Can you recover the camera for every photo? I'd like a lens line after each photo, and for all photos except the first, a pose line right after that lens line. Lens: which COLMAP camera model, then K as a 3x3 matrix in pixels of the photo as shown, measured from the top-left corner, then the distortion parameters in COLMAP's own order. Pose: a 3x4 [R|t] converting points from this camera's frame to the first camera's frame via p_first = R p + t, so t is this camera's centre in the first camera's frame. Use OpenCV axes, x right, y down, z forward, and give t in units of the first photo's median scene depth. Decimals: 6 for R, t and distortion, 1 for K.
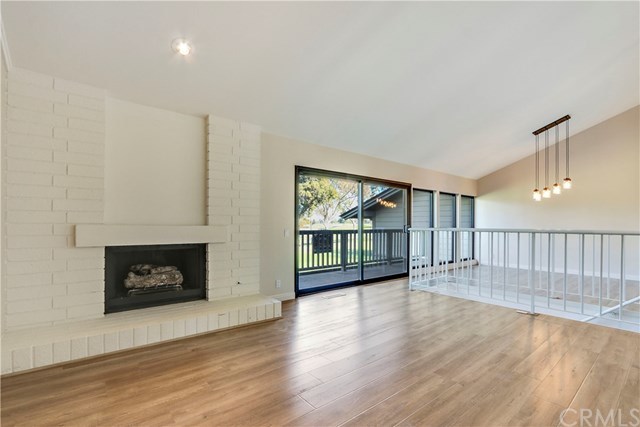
lens RADIAL K [[305.9, 0, 323.1], [0, 305.9, 217.7], [0, 0, 1]] dist [-0.005232, -0.000083]
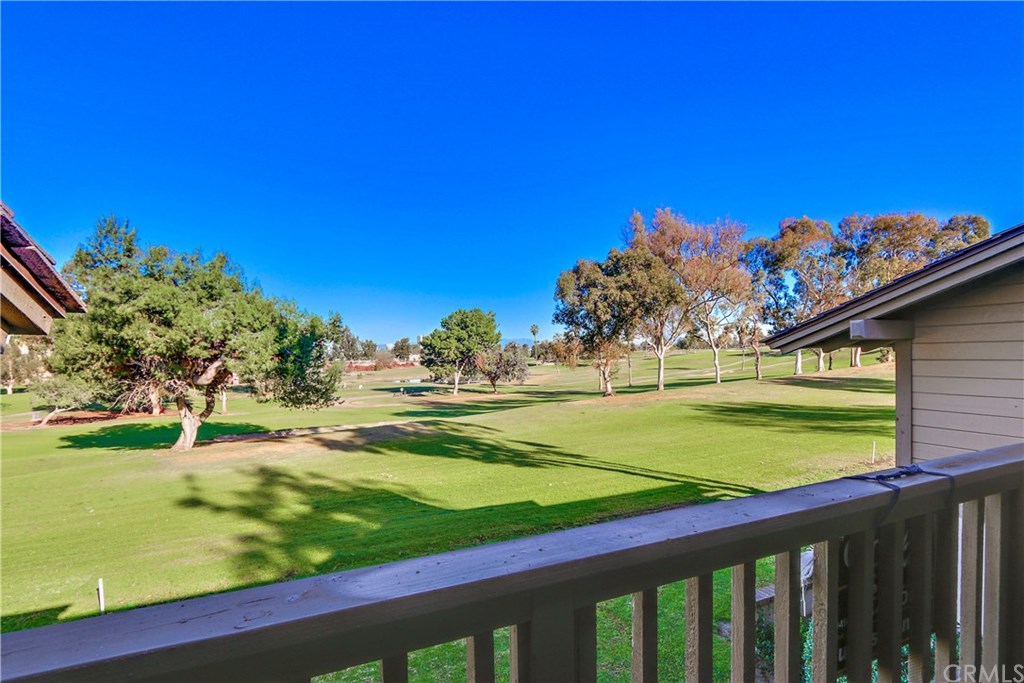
lens RADIAL K [[489.4, 0, 516.4], [0, 489.4, 349.8], [0, 0, 1]] dist [-0.005232, -0.000083]
pose [[0.966763, -0.013622, -0.255310, -0.017732], [0.018103, 0.999720, 0.015208, -0.002839], [0.255032, -0.019324, 0.966740, 0.148574]]
